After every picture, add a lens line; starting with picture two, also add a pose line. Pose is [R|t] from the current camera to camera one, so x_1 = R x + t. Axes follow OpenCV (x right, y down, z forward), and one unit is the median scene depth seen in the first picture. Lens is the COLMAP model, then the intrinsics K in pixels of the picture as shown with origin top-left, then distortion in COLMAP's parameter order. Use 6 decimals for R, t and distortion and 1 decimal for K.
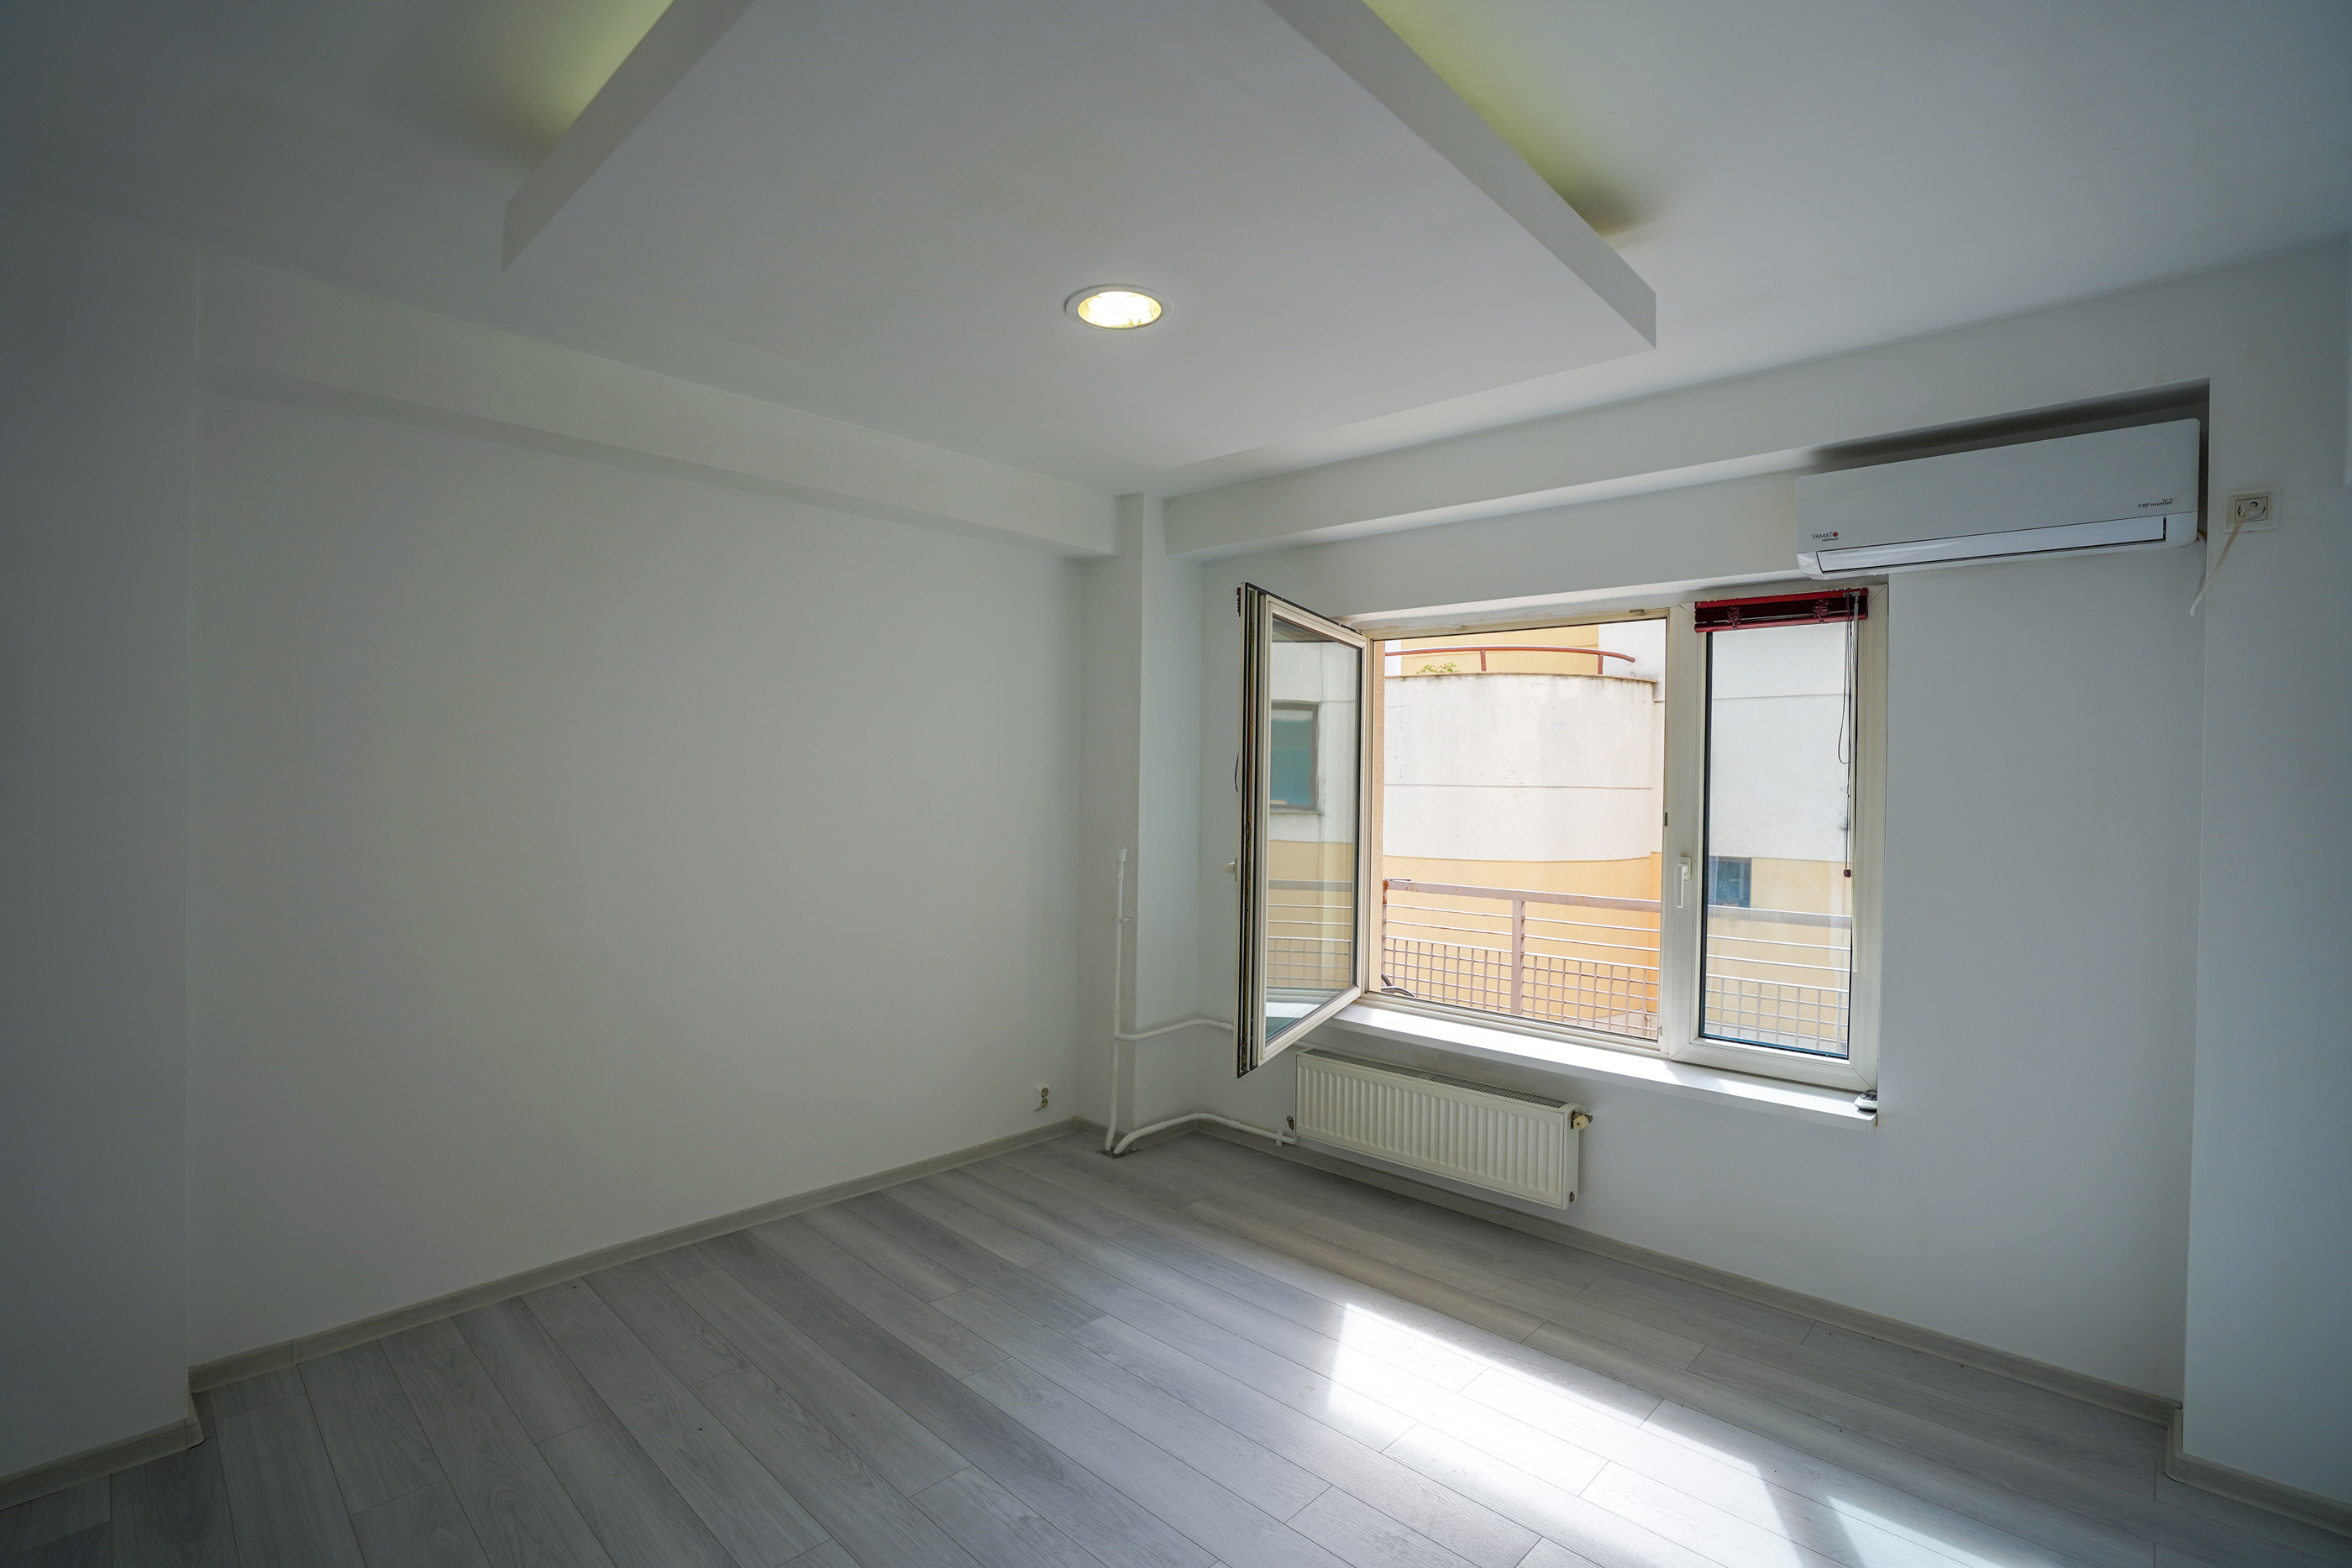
lens RADIAL K [[1073.6, 0, 1162.6], [0, 1073.6, 781.2], [0, 0, 1]] dist [-0.076183, 0.025639]
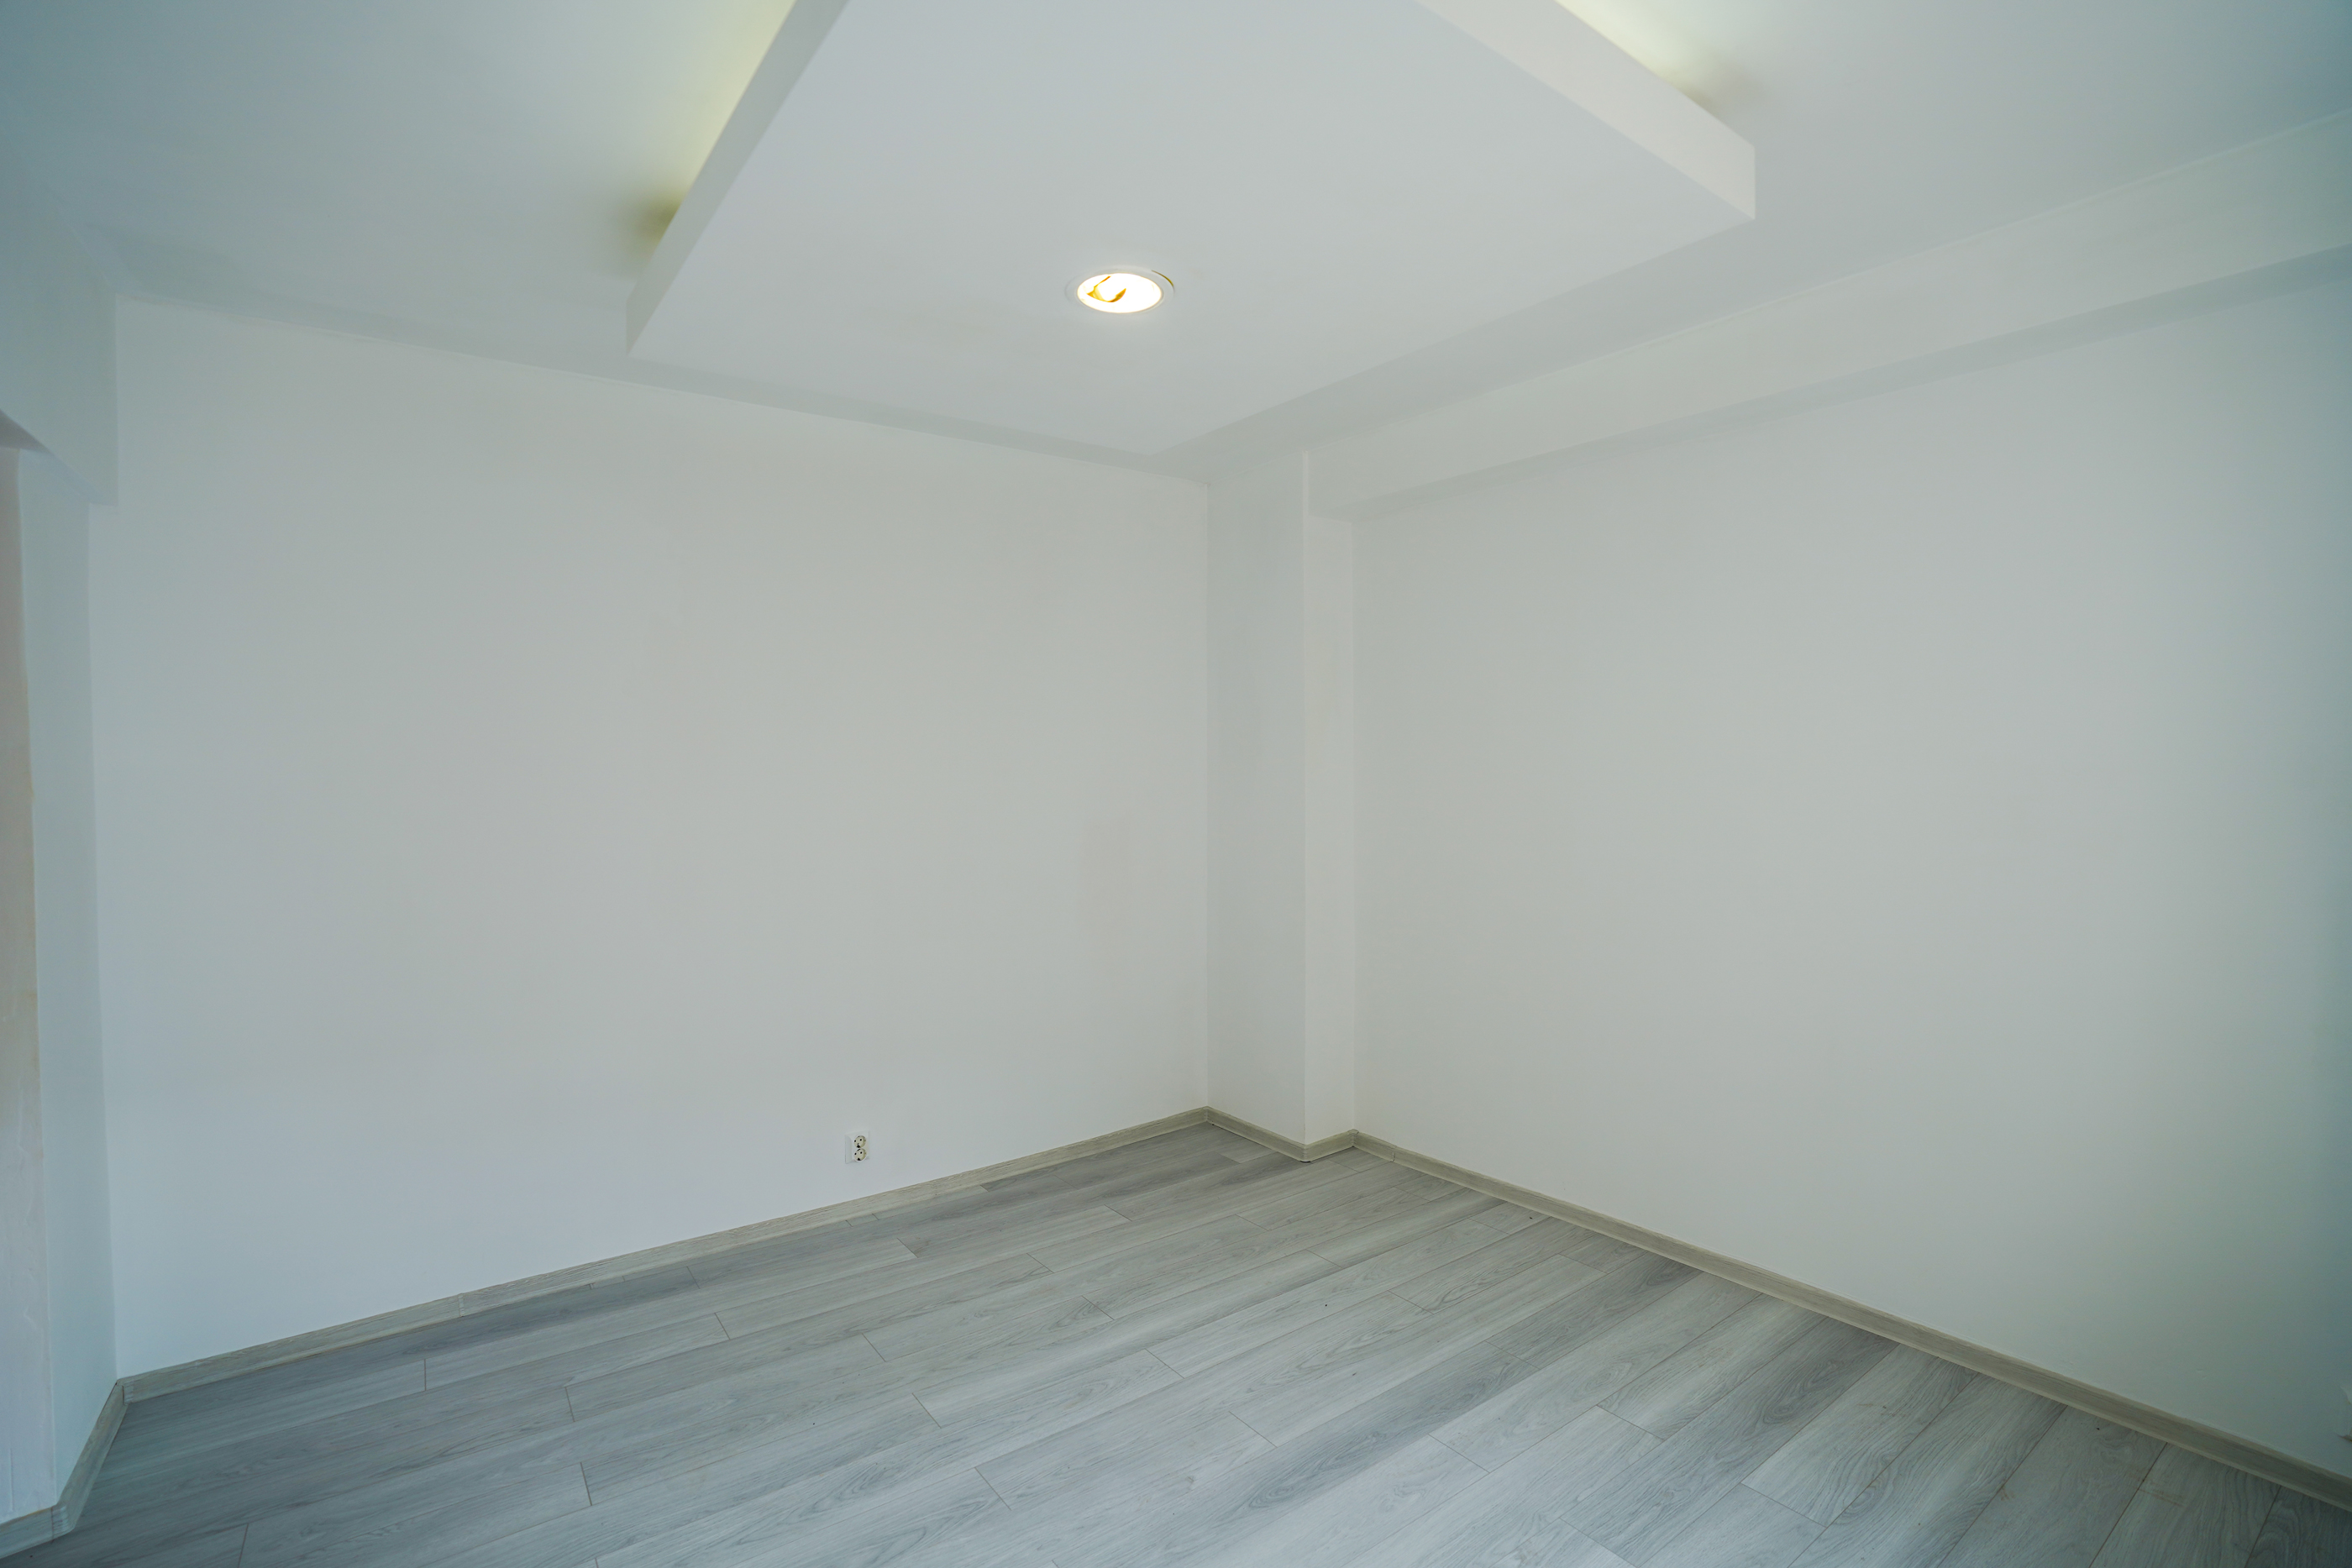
lens RADIAL K [[1074.0, 0, 1156.9], [0, 1074.0, 783.0], [0, 0, 1]] dist [-0.075530, 0.025442]
pose [[-0.182710, 0.008709, -0.983128, 0.634410], [0.009596, 0.999929, 0.007075, 0.004398], [0.983120, -0.008142, -0.182780, 0.825753]]
